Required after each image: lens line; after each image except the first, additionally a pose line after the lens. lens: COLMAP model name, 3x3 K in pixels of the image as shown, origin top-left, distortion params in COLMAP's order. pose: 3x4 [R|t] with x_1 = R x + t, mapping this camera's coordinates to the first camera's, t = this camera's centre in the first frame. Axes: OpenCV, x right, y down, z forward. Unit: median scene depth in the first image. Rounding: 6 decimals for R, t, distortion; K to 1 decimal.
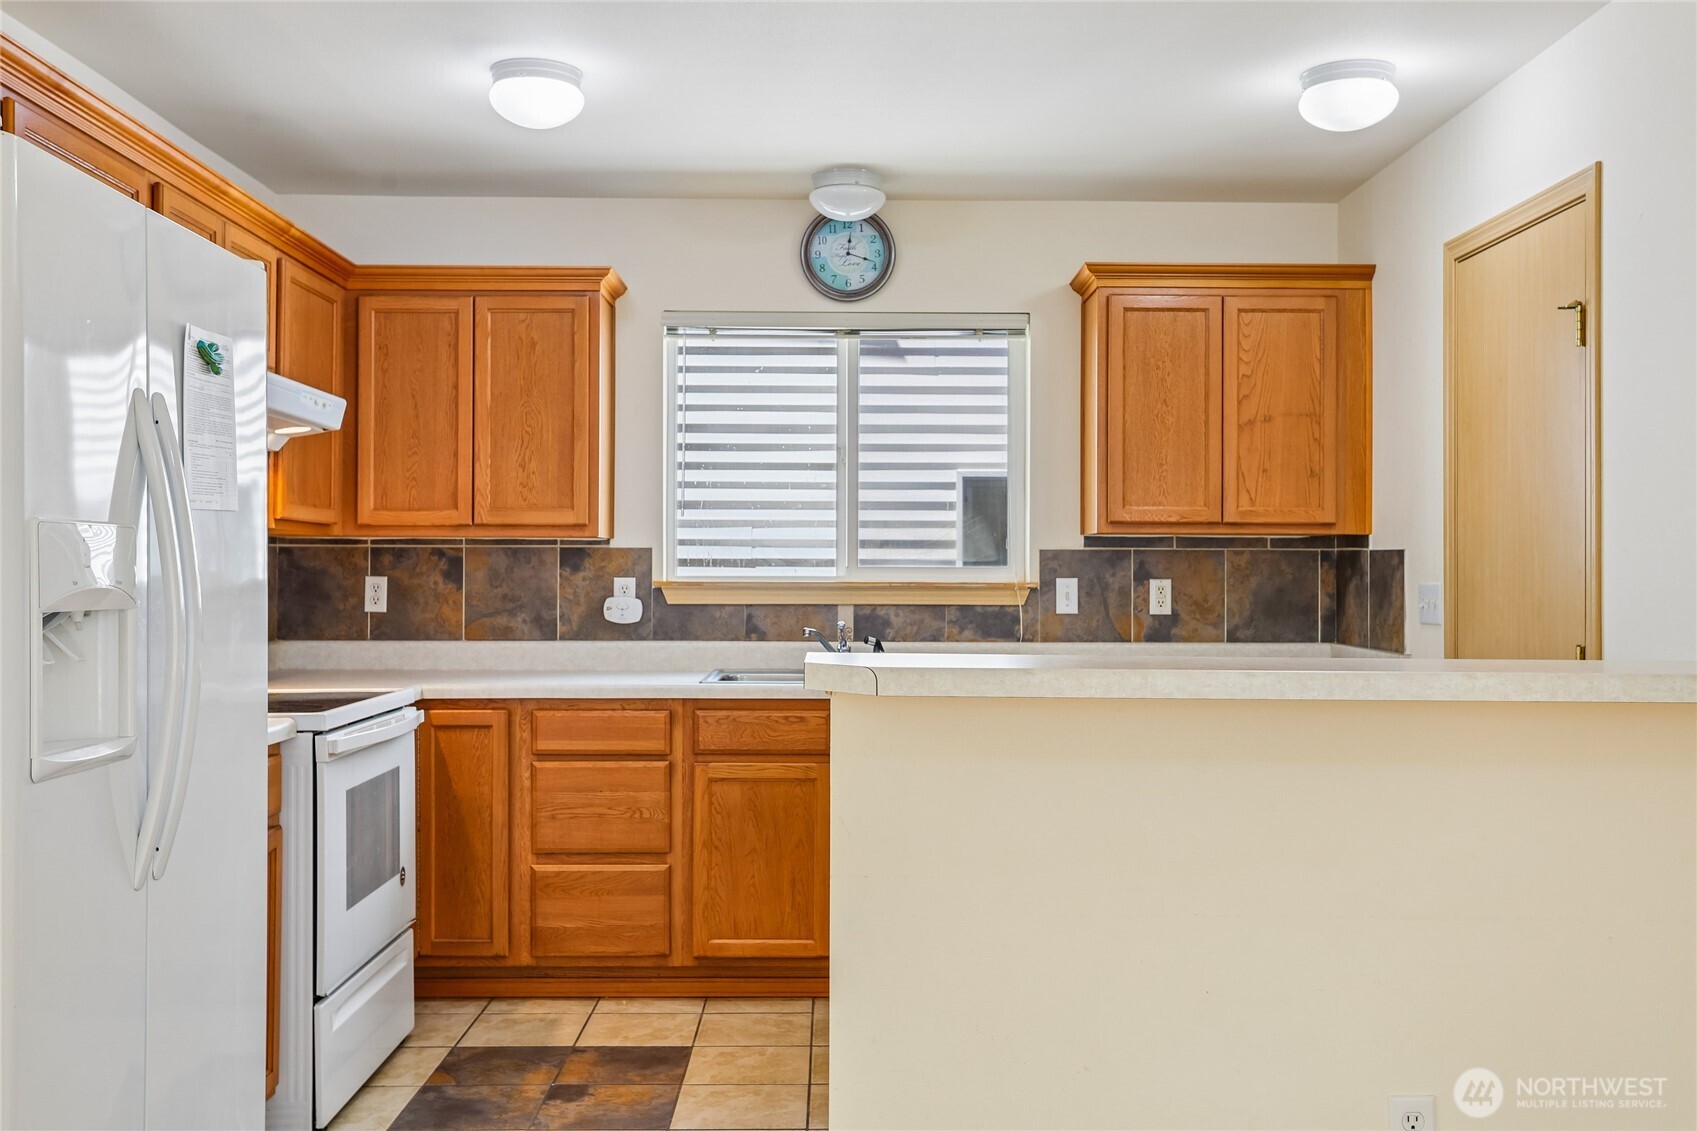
lens RADIAL K [[1641.8, 0, 848.5], [0, 1641.8, 565.5], [0, 0, 1]] dist [-0.007252, 0.000881]
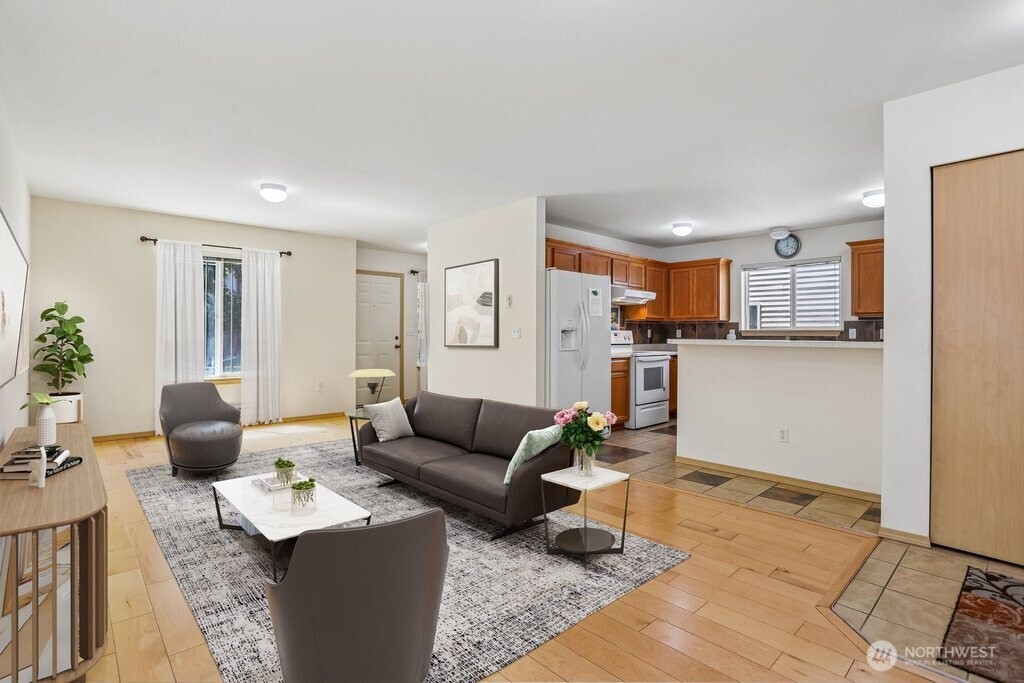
lens RADIAL K [[502.9, 0, 511.0], [0, 502.9, 336.8], [0, 0, 1]] dist [-0.057657, 0.035277]
pose [[0.673337, 0.002497, -0.739331, 0.429328], [0.002696, 0.999979, 0.005833, 0.017030], [0.739331, -0.005920, 0.673317, -0.282016]]
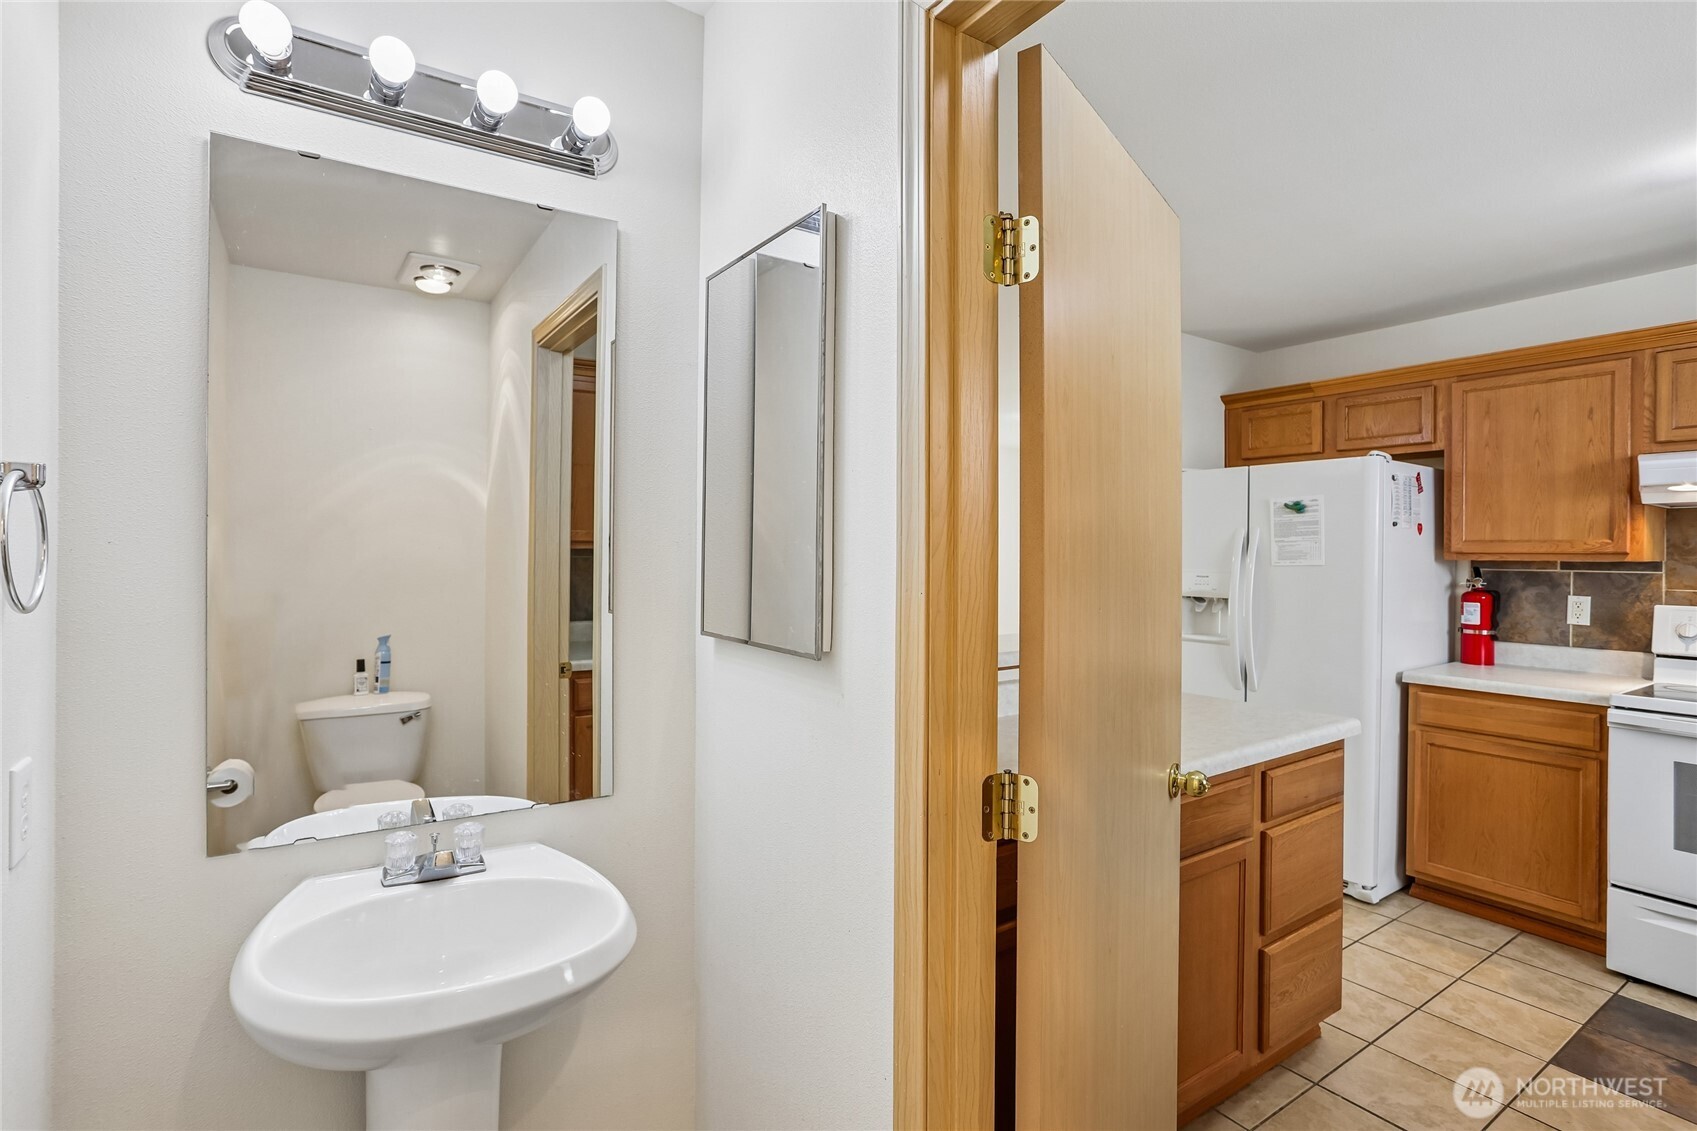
lens RADIAL K [[833.4, 0, 846.9], [0, 833.4, 557.7], [0, 0, 1]] dist [-0.057657, 0.035277]
pose [[-0.825120, -0.007499, -0.564907, 0.465204], [-0.005686, 0.999971, -0.004970, -0.018313], [0.564928, -0.000889, -0.825139, 0.837898]]
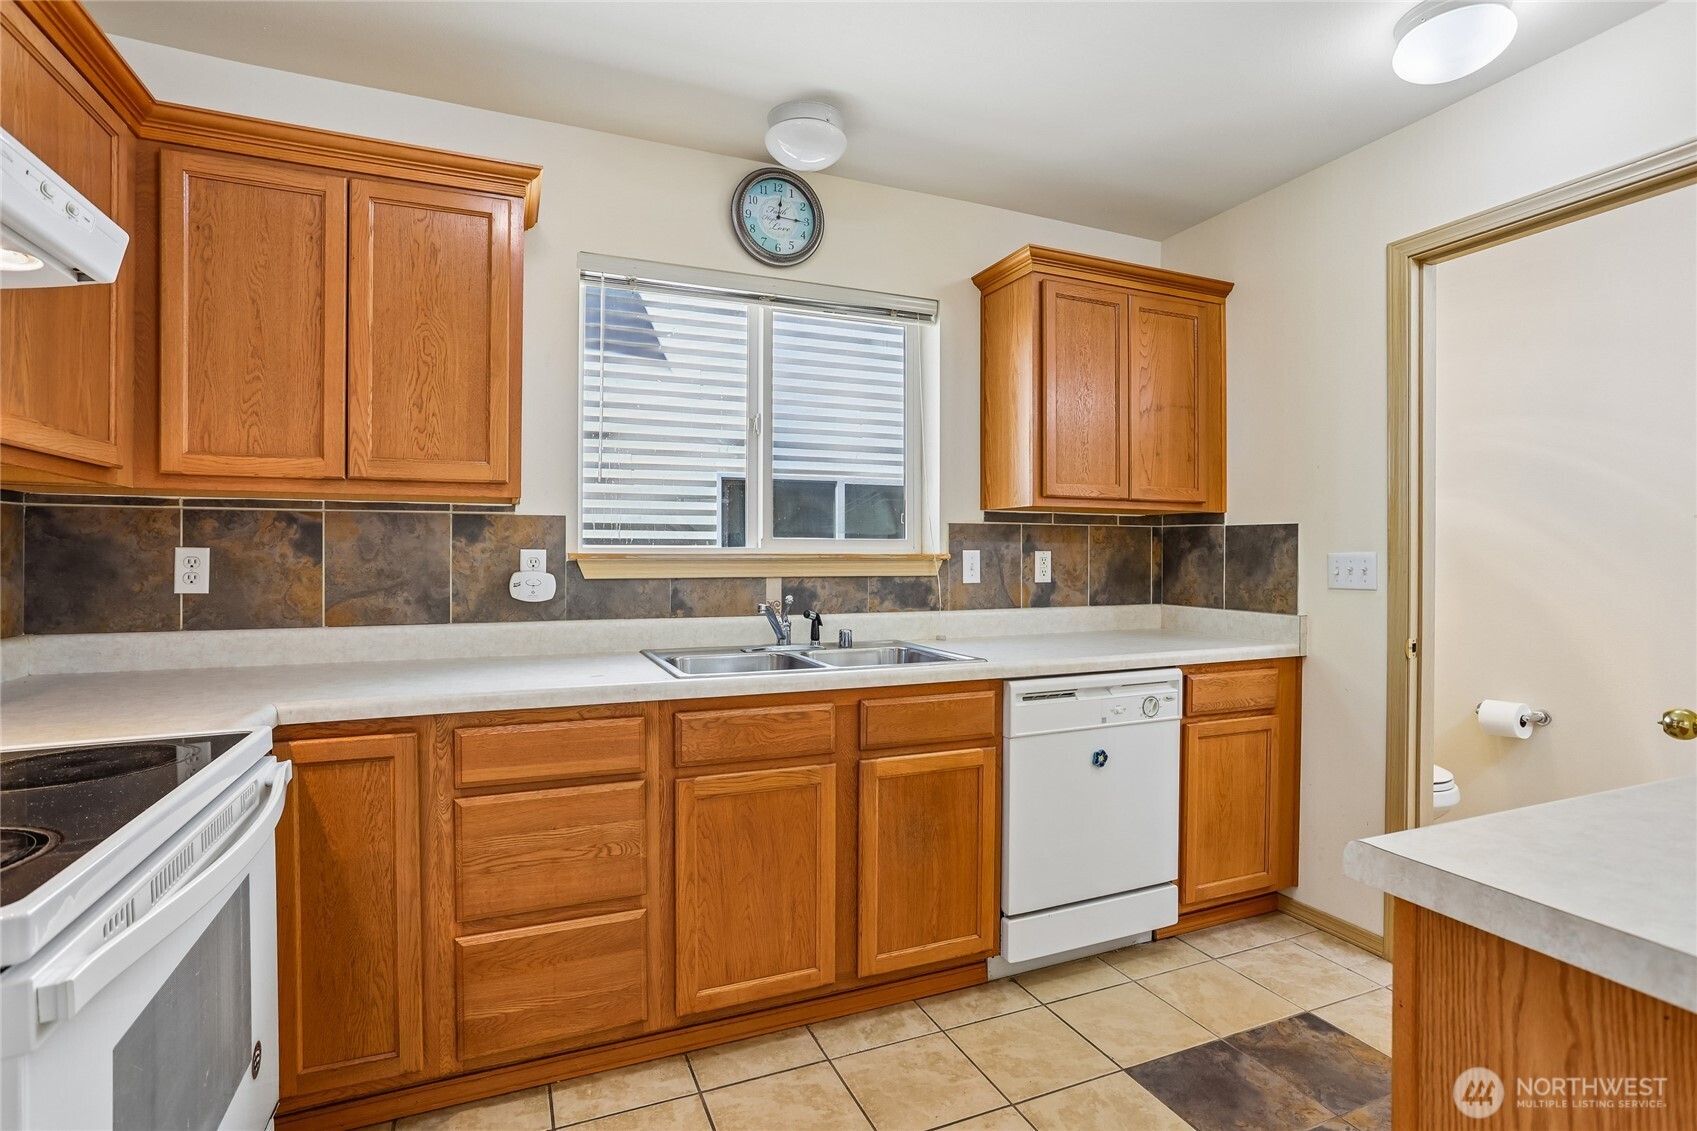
lens RADIAL K [[833.4, 0, 846.9], [0, 833.4, 557.7], [0, 0, 1]] dist [-0.057657, 0.035277]
pose [[0.920762, -0.003003, 0.390114, -0.155285], [-0.000478, 0.999961, 0.008825, 0.007938], [-0.390125, -0.008312, 0.920724, 0.531934]]
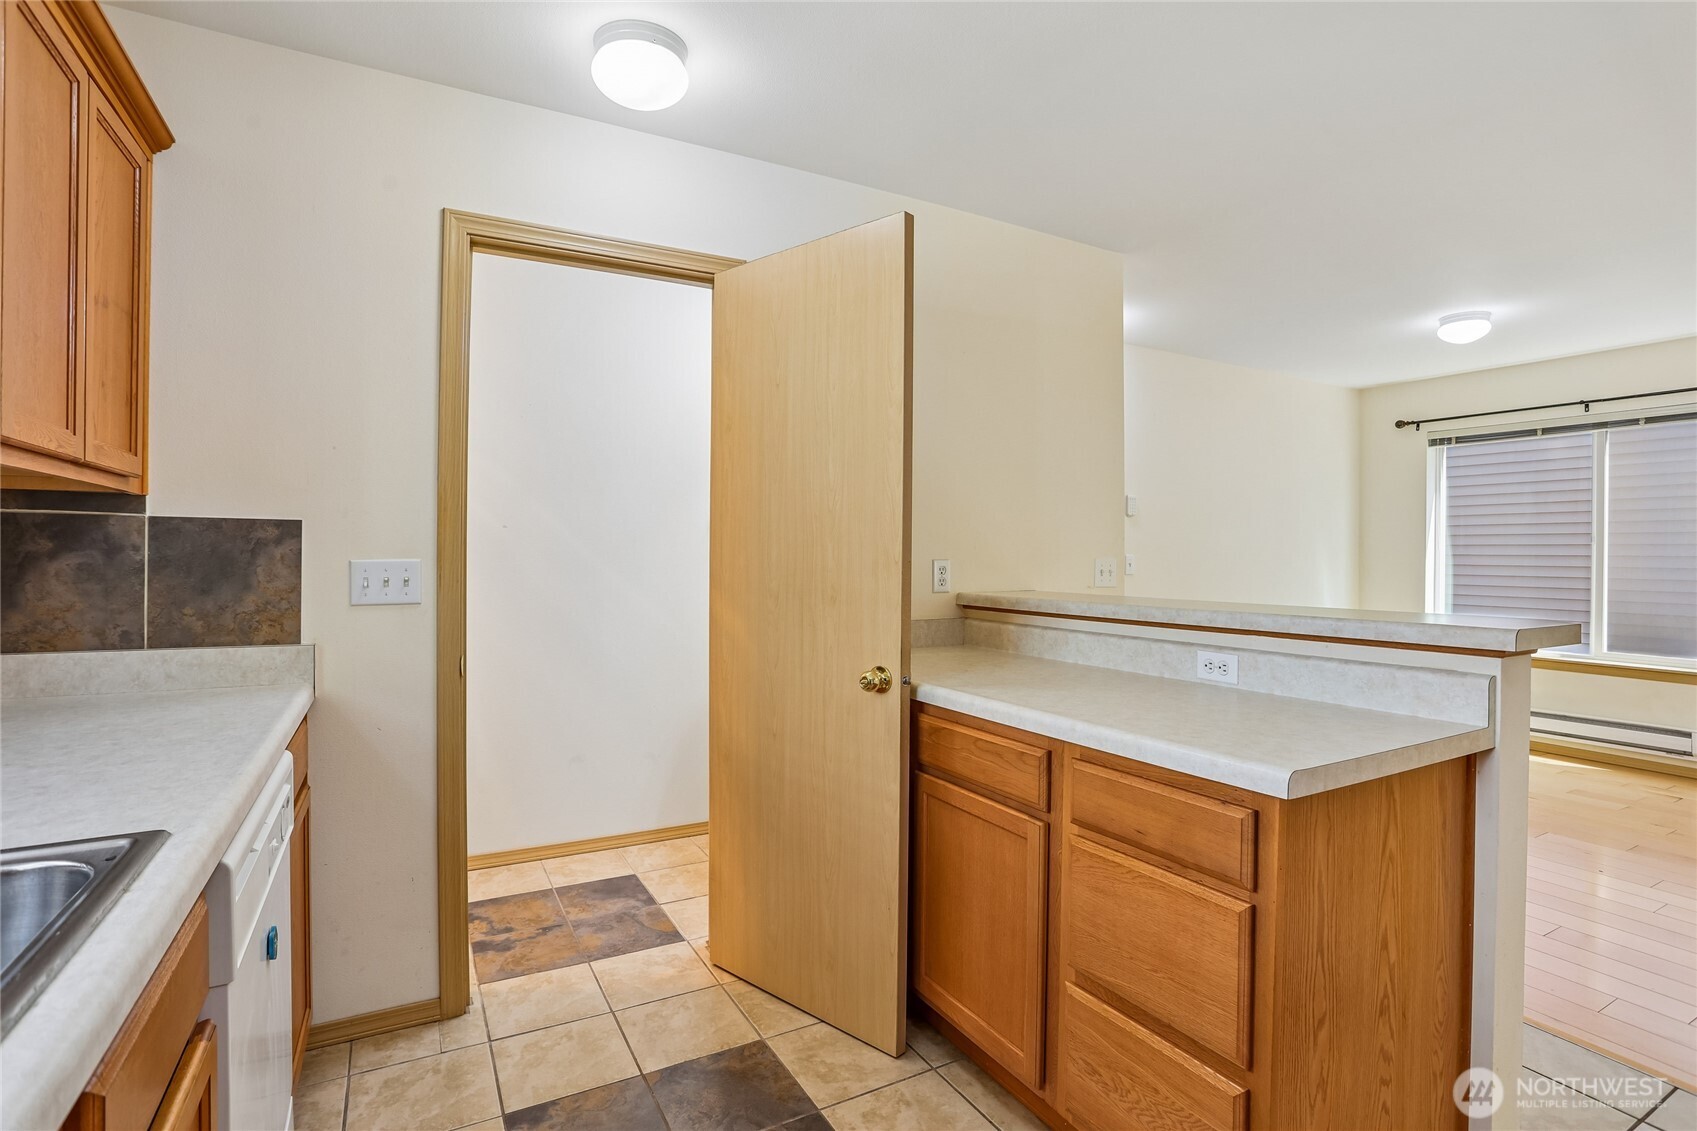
lens RADIAL K [[833.4, 0, 846.9], [0, 833.4, 557.7], [0, 0, 1]] dist [-0.057657, 0.035277]
pose [[-0.477083, -0.011665, 0.878781, -0.147496], [-0.010506, 0.999916, 0.007569, 0.002903], [-0.878795, -0.005622, -0.477166, 0.852151]]
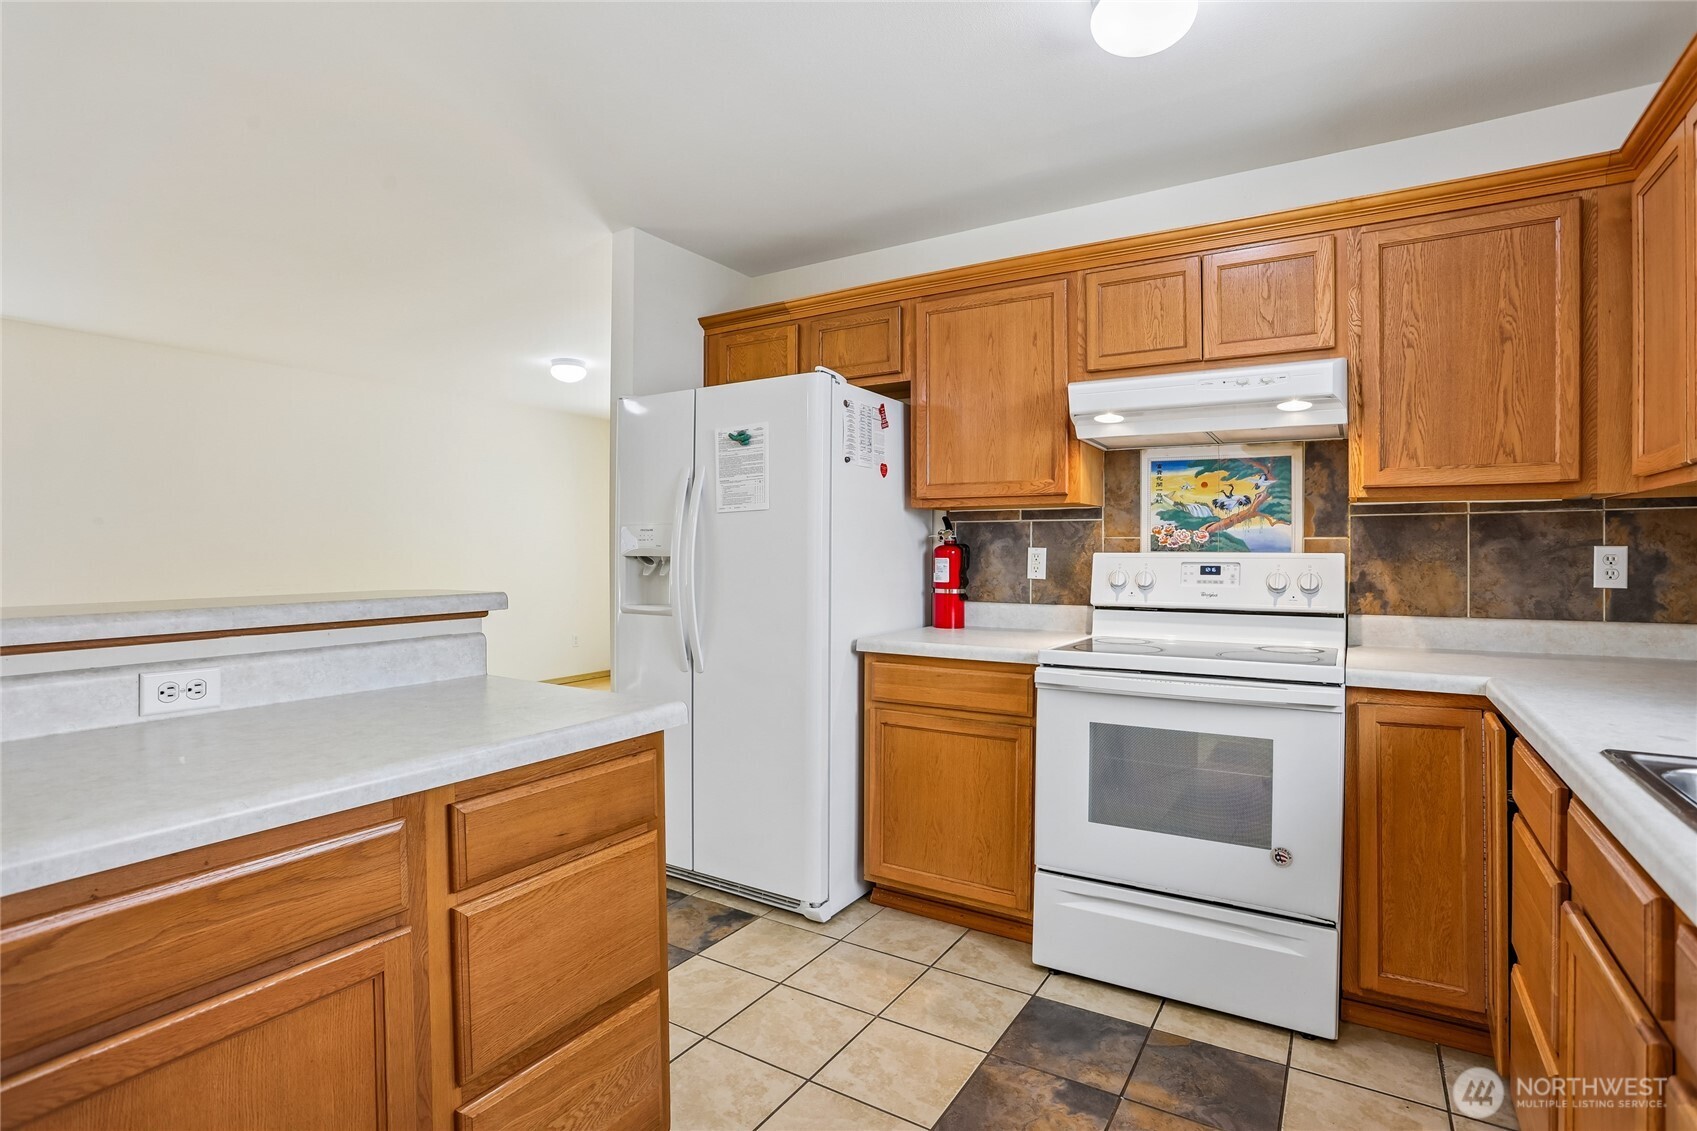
lens RADIAL K [[833.4, 0, 846.9], [0, 833.4, 557.7], [0, 0, 1]] dist [-0.057657, 0.035277]
pose [[-0.536253, -0.000989, -0.844057, 0.214337], [0.001020, 0.999998, -0.001820, 0.012643], [0.844057, -0.001837, -0.536250, 0.840404]]
